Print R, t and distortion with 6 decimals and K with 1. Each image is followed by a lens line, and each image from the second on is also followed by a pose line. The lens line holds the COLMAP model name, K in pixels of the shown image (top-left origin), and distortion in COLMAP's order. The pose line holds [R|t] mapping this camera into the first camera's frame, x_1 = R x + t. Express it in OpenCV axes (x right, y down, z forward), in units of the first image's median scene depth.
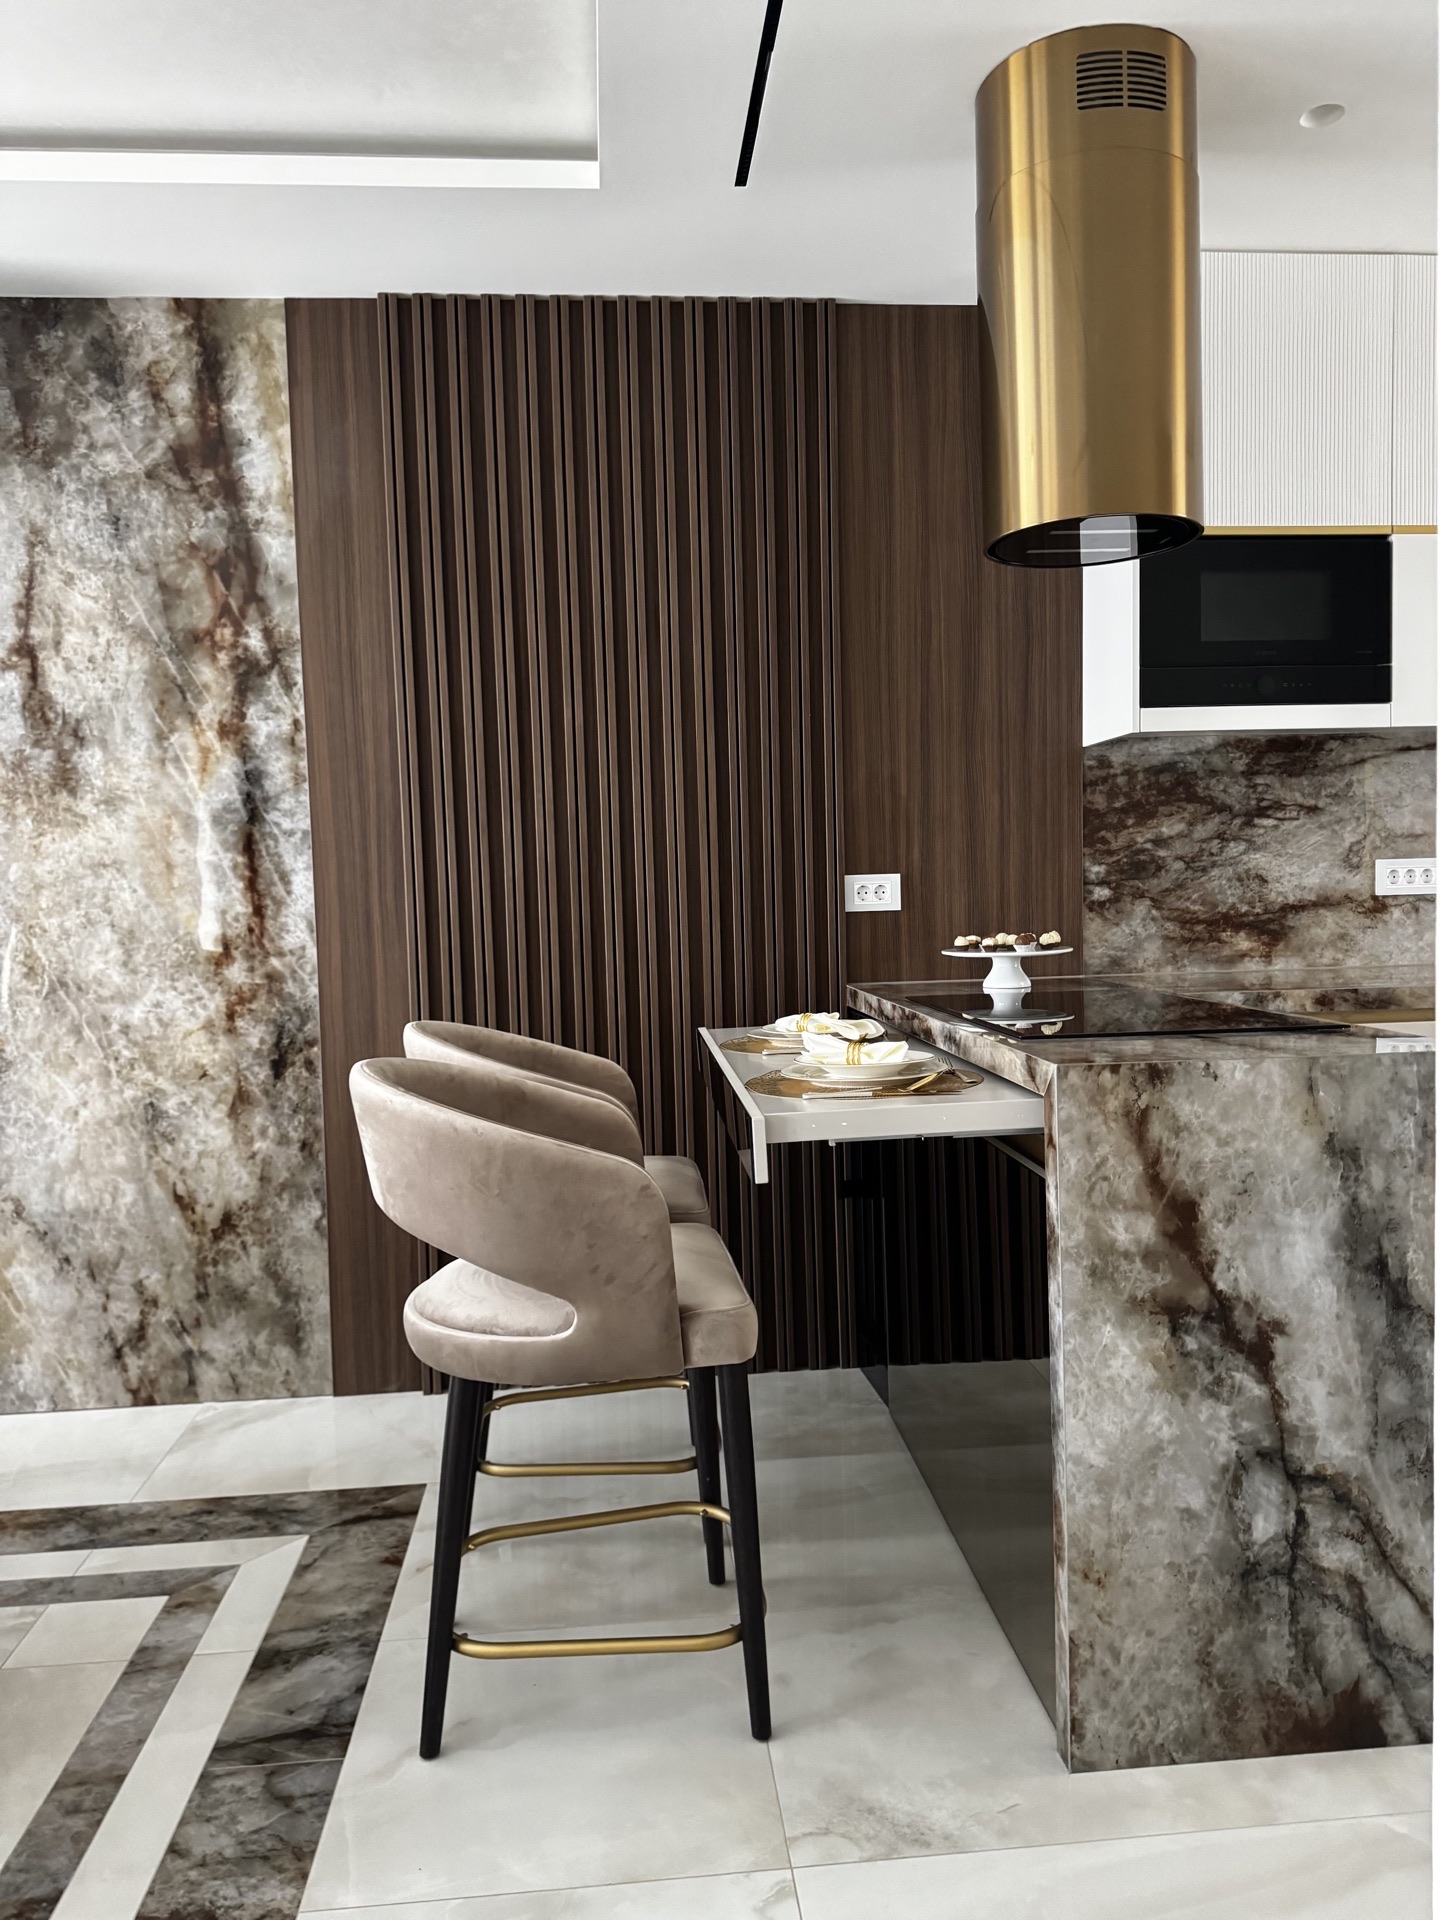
lens RADIAL K [[1334.1, 0, 733.3], [0, 1334.1, 972.2], [0, 0, 1]] dist [0.040270, -0.057826]
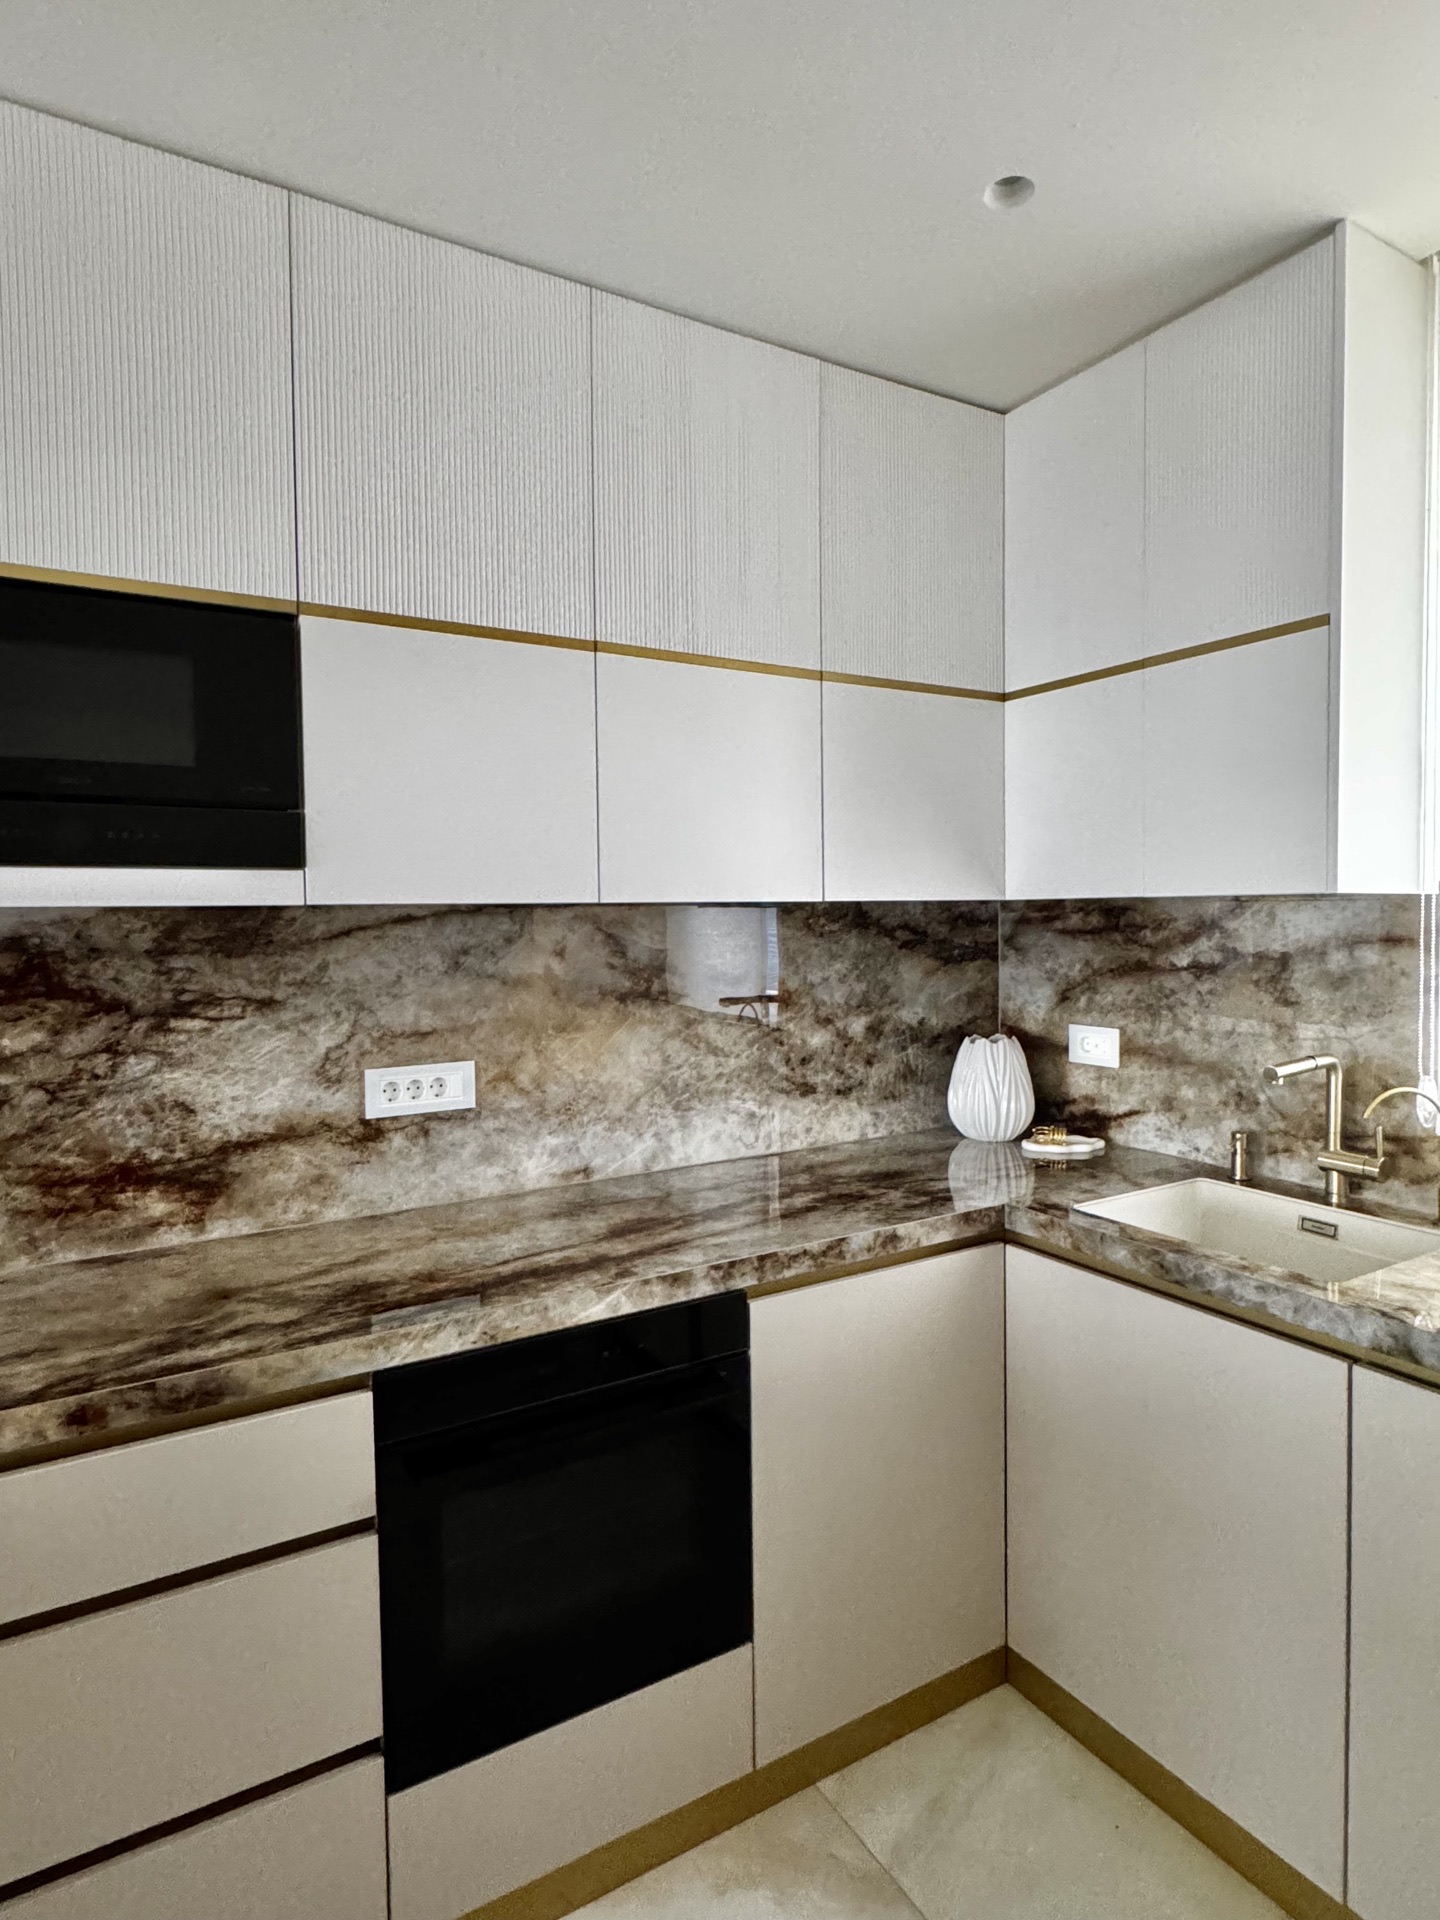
lens RADIAL K [[1076.9, 0, 711.8], [0, 1076.9, 962.0], [0, 0, 1]] dist [-0.004536, 0.001240]
pose [[0.902543, -0.004233, 0.430578, 0.422962], [0.015096, 0.999648, -0.021816, -0.134382], [-0.430334, 0.026190, 0.902290, 0.418774]]
